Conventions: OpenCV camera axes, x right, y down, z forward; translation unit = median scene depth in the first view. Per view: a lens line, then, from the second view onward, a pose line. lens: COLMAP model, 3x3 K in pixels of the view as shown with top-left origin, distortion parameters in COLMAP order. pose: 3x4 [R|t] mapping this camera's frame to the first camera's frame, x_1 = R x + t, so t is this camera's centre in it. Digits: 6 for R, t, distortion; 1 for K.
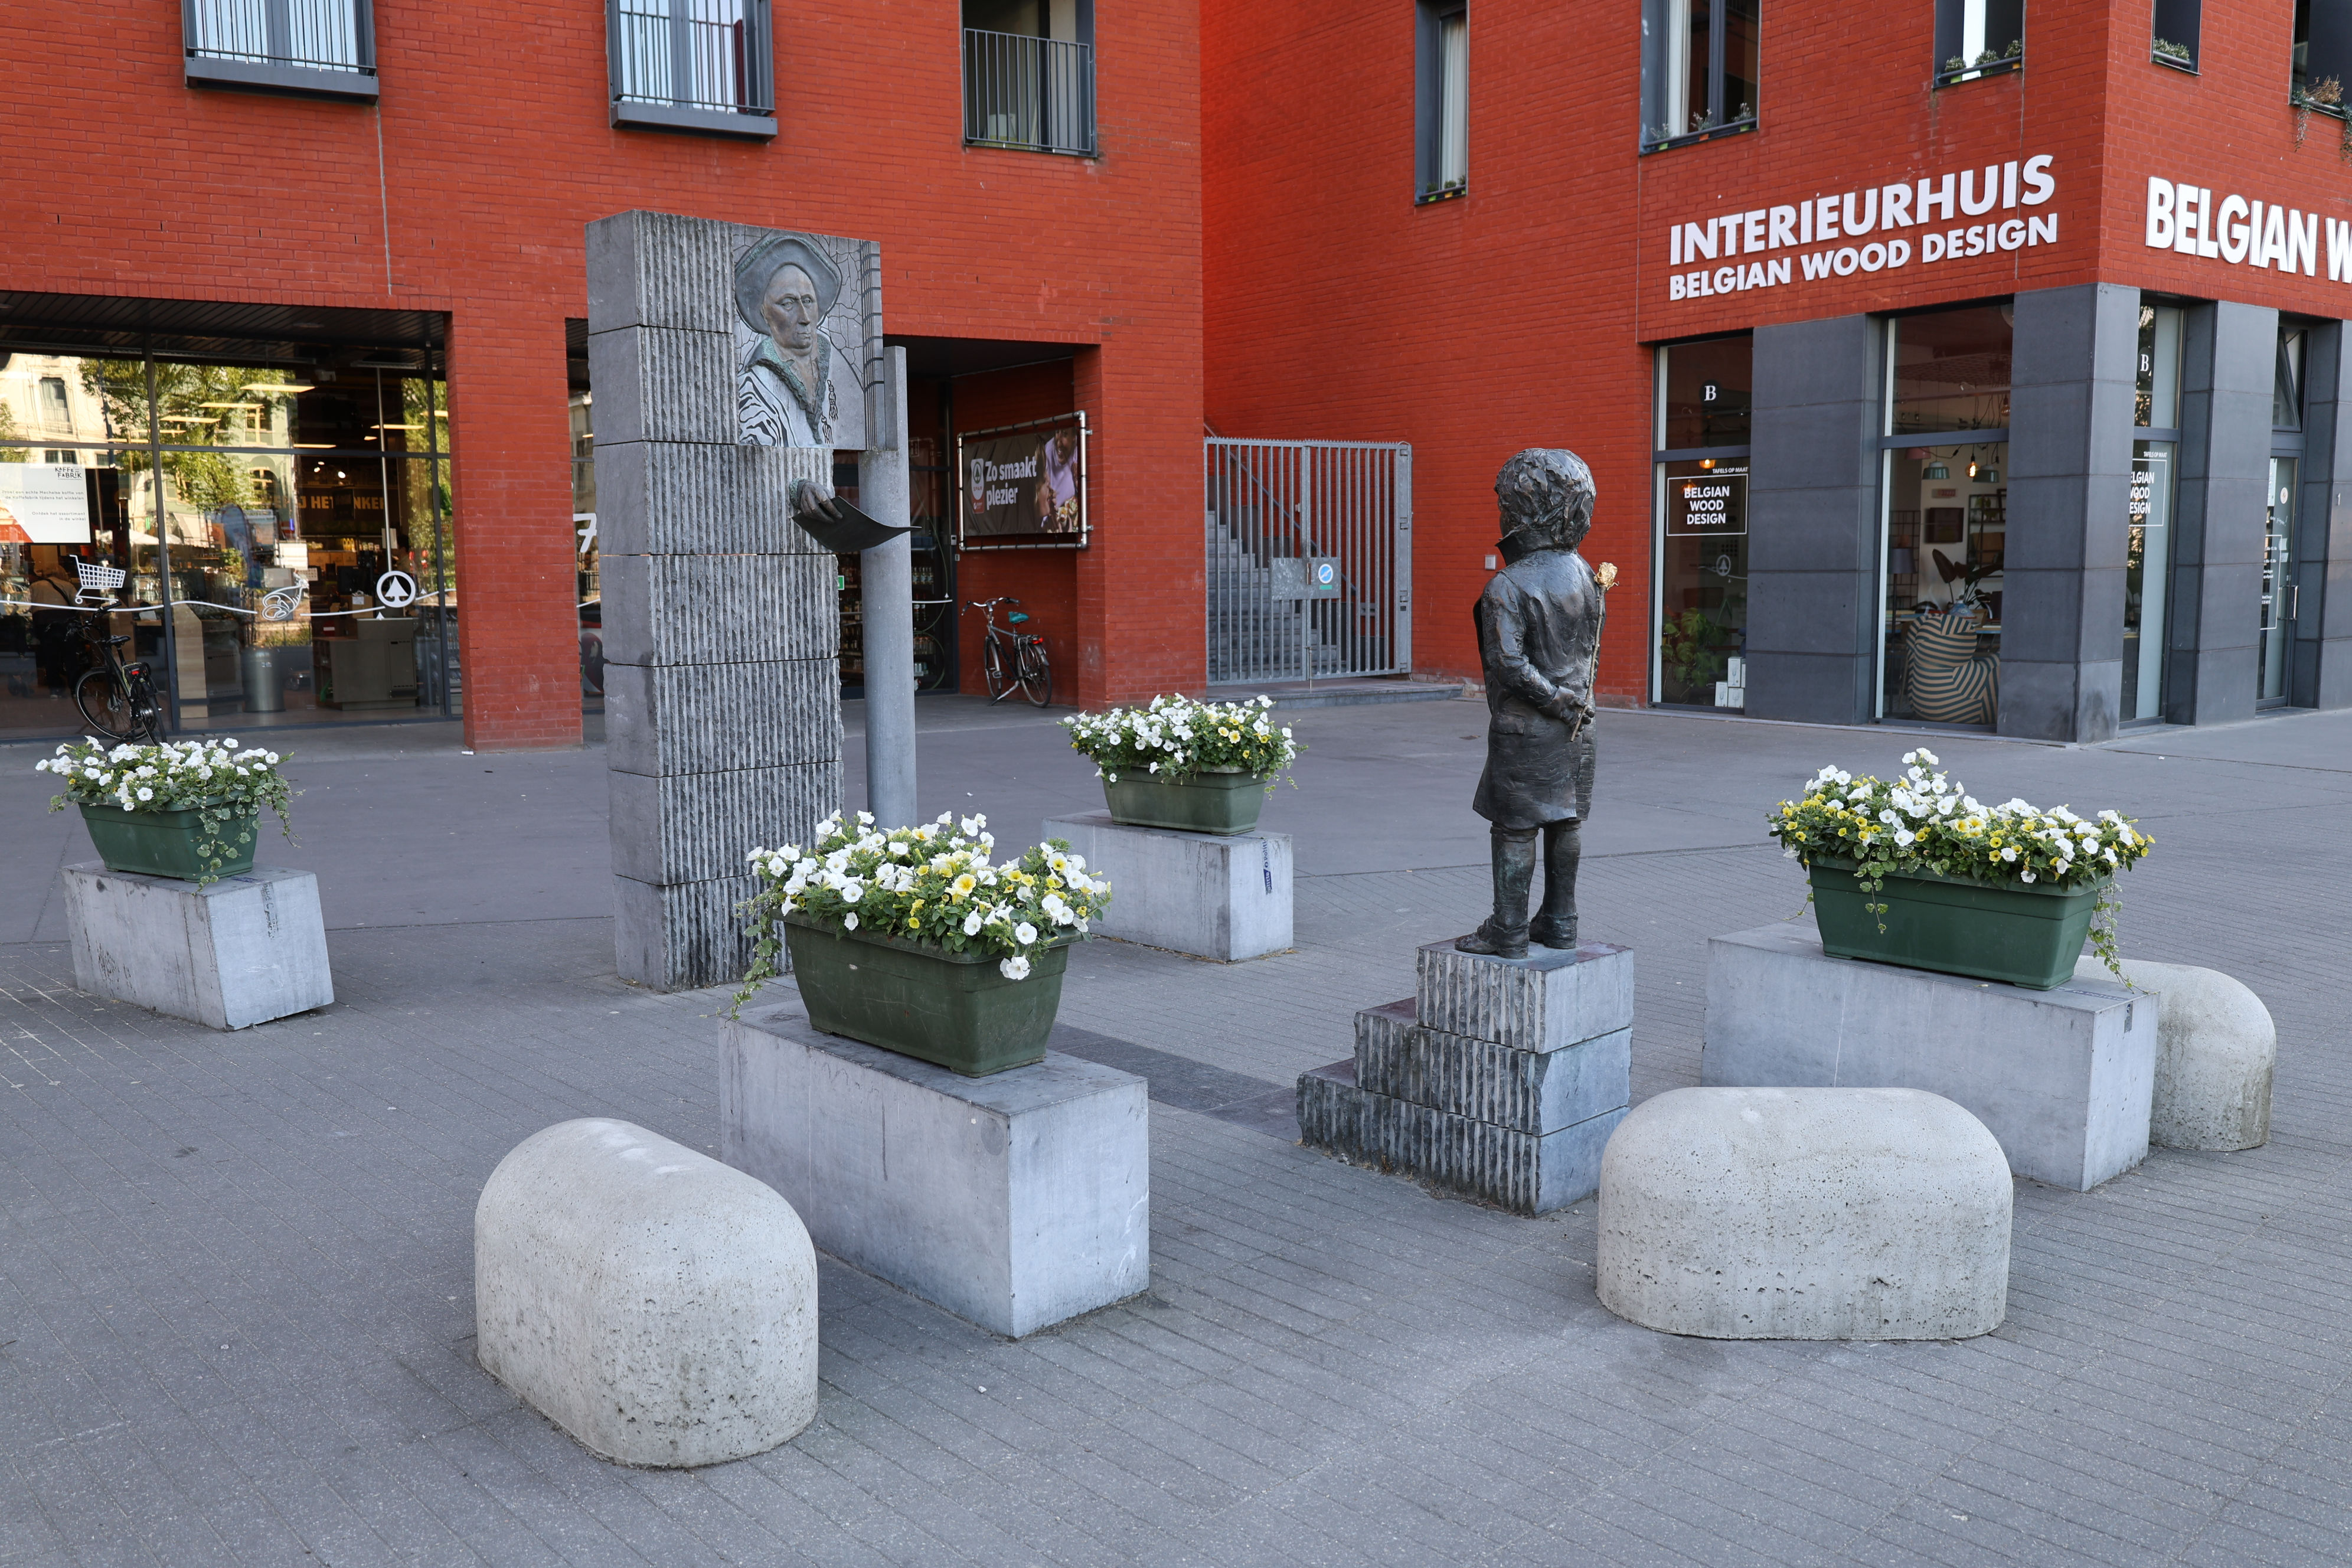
lens RADIAL K [[1902.1, 0, 1176.0], [0, 1902.1, 784.0], [0, 0, 1]] dist [0.015986, -0.001558]
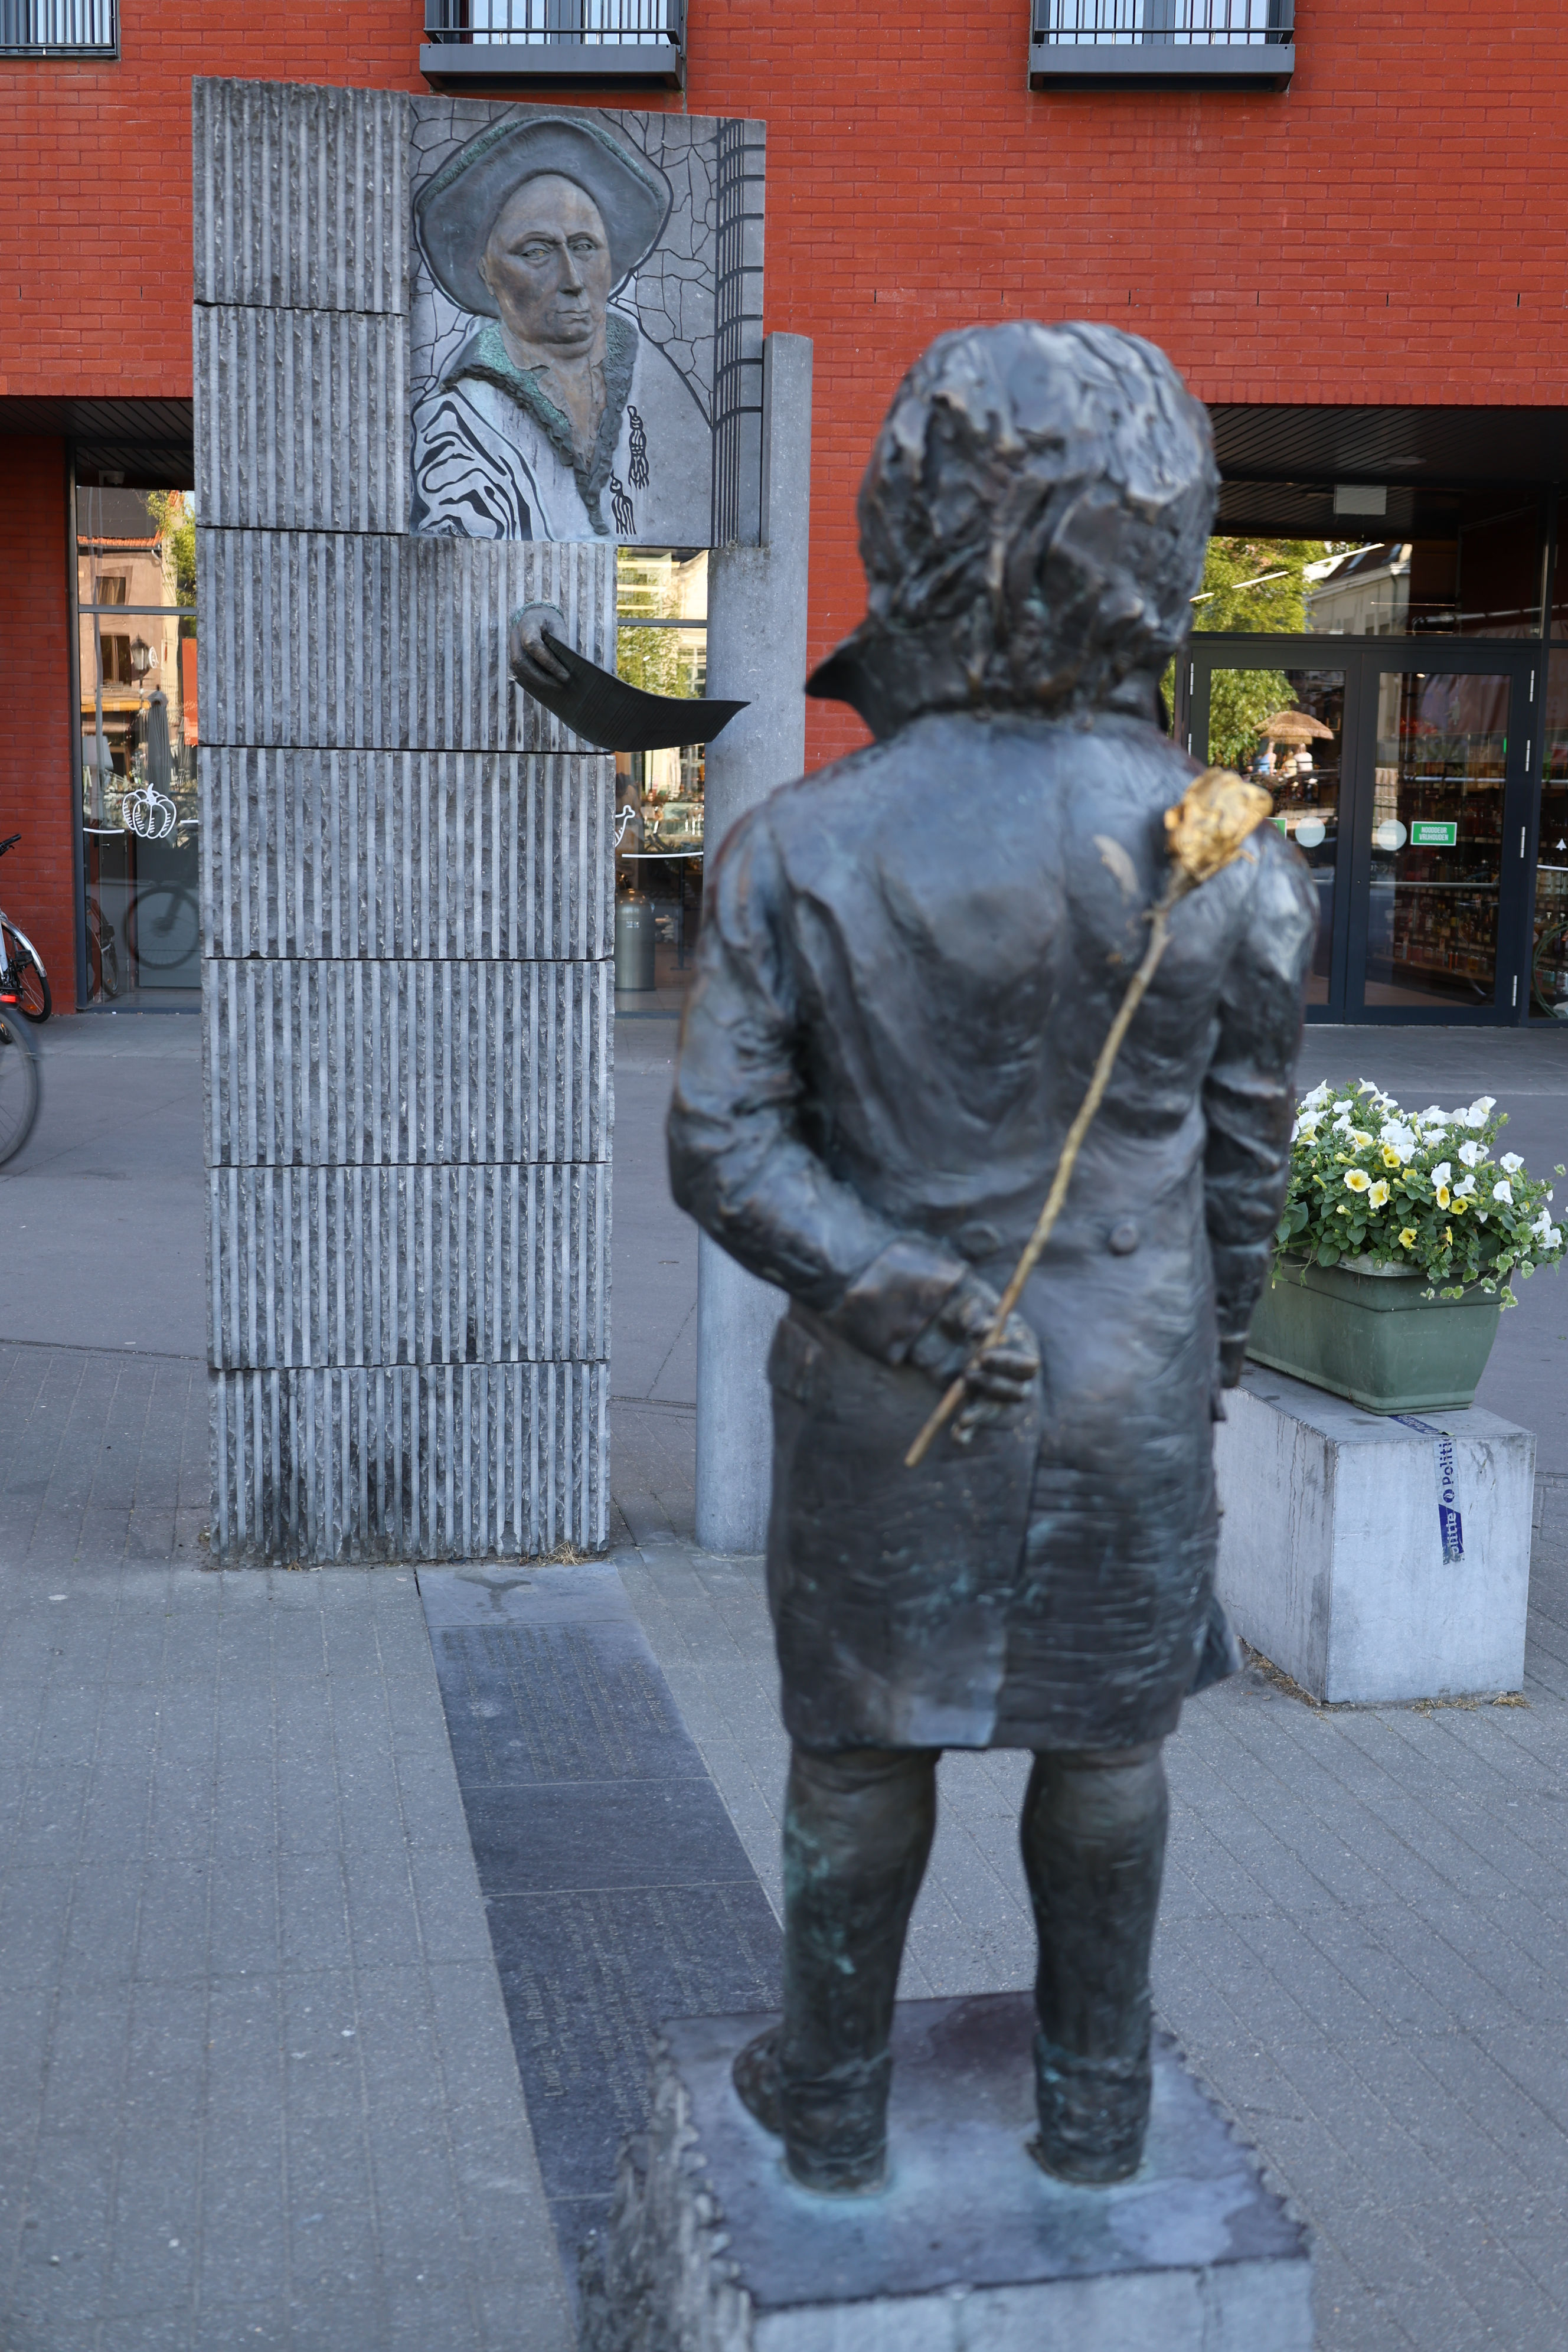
lens RADIAL K [[2648.2, 0, 784.0], [0, 2648.2, 1176.0], [0, 0, 1]] dist [0.013644, -0.011303]
pose [[0.853232, 0.097848, -0.512271, 0.233206], [-0.085810, 0.995194, 0.047166, -0.047883], [0.514424, 0.003715, 0.857528, 0.431672]]
